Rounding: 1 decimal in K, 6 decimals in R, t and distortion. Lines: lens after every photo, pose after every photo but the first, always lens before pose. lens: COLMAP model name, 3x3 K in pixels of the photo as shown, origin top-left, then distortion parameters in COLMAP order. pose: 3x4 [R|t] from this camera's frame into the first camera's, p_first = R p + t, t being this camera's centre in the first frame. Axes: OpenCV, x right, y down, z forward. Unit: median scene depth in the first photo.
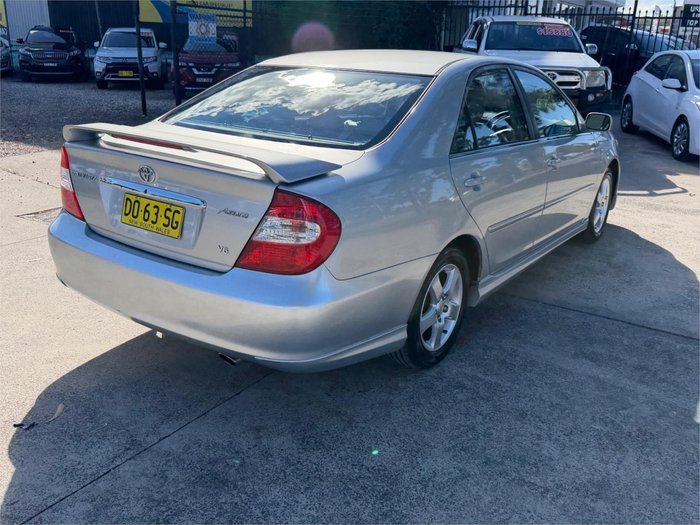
lens RADIAL K [[633.3, 0, 344.8], [0, 633.3, 260.5], [0, 0, 1]] dist [0.095905, -0.170868]
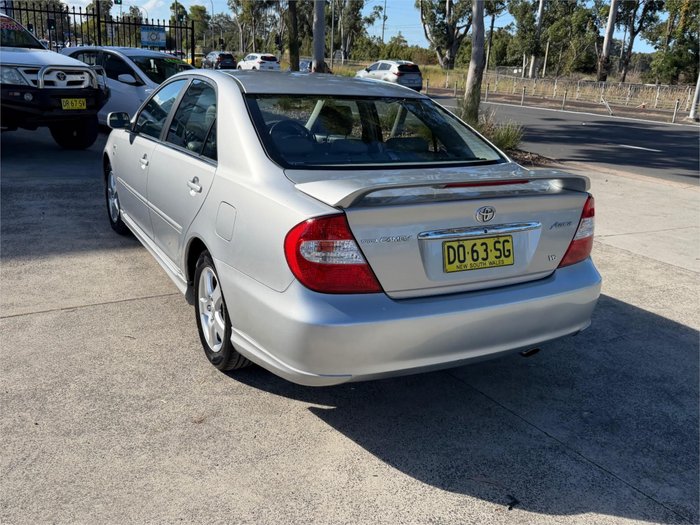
lens RADIAL K [[633.3, 0, 344.8], [0, 633.3, 260.5], [0, 0, 1]] dist [0.095905, -0.170868]
pose [[0.436532, -0.274080, 0.856925, -1.071982], [0.249473, 0.951994, 0.177401, -0.248196], [-0.864409, 0.136338, 0.483951, 0.581567]]
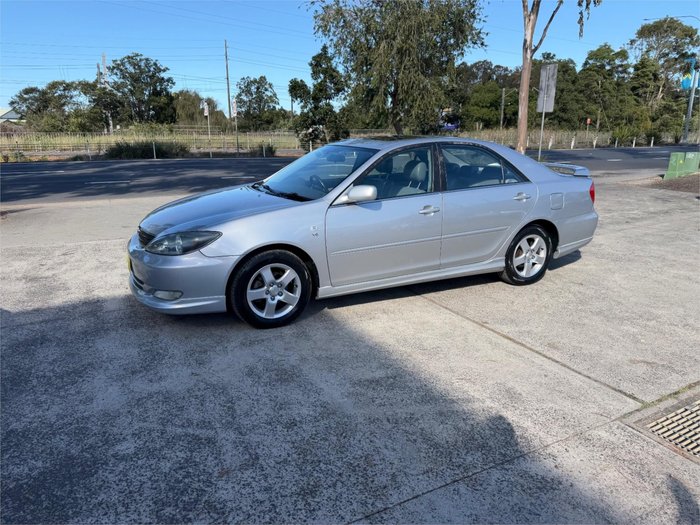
lens RADIAL K [[493.4, 0, 337.8], [0, 493.4, 246.0], [0, 0, 1]] dist [0.043615, -0.063384]
pose [[-0.880290, -0.143247, 0.452294, -0.459913], [0.123381, 0.851408, 0.509786, -0.967560], [-0.458112, 0.504564, -0.731812, 2.750783]]
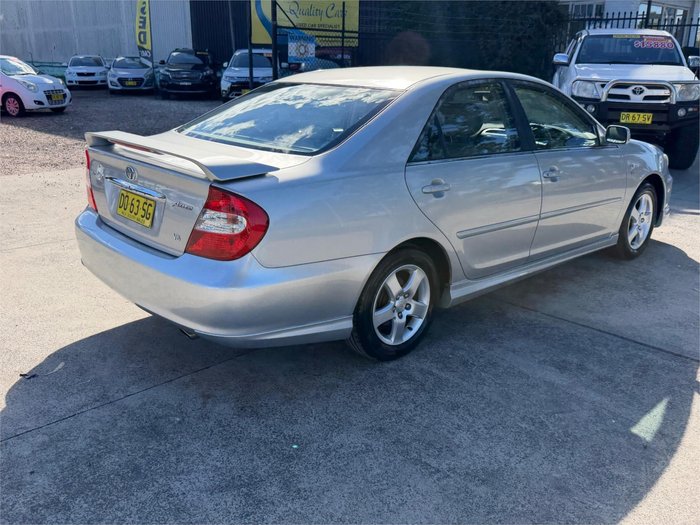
lens RADIAL K [[633.3, 0, 344.8], [0, 633.3, 260.5], [0, 0, 1]] dist [0.095905, -0.170868]
pose [[0.978325, 0.046629, -0.201759, 0.271325], [-0.051433, 0.998503, -0.018628, 0.024262], [0.200588, 0.028601, 0.979258, -0.069892]]
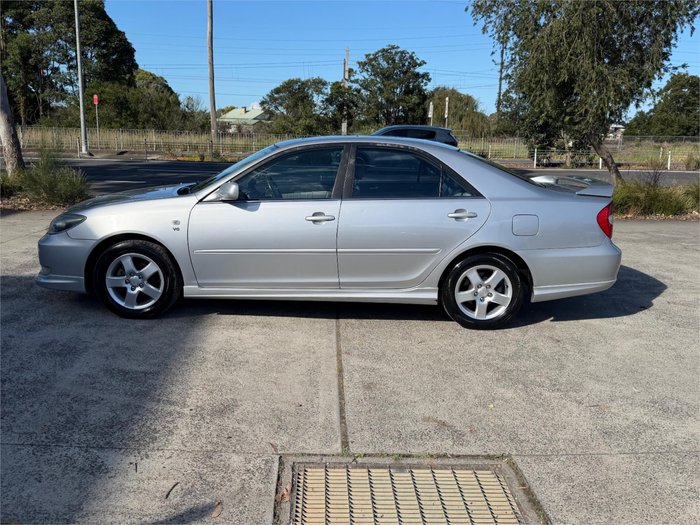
lens RADIAL K [[628.2, 0, 344.9], [0, 628.2, 250.3], [0, 0, 1]] dist [0.142605, -0.276691]
pose [[-0.575408, -0.196905, 0.793810, -1.329177], [0.224259, 0.895400, 0.384664, -0.826451], [-0.786520, 0.399357, -0.471063, 2.283147]]
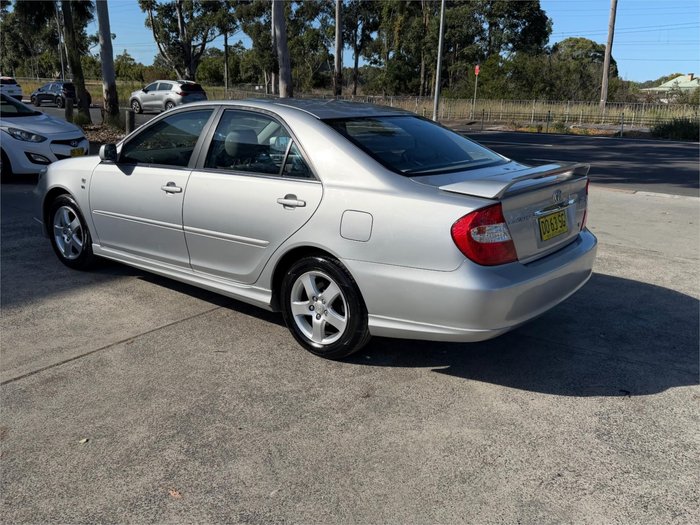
lens RADIAL K [[628.2, 0, 344.9], [0, 628.2, 250.3], [0, 0, 1]] dist [0.142605, -0.276691]
pose [[0.046250, -0.274202, 0.960559, -1.401086], [0.301035, 0.920711, 0.248333, -0.420946], [-0.952491, 0.277677, 0.125127, 1.069390]]
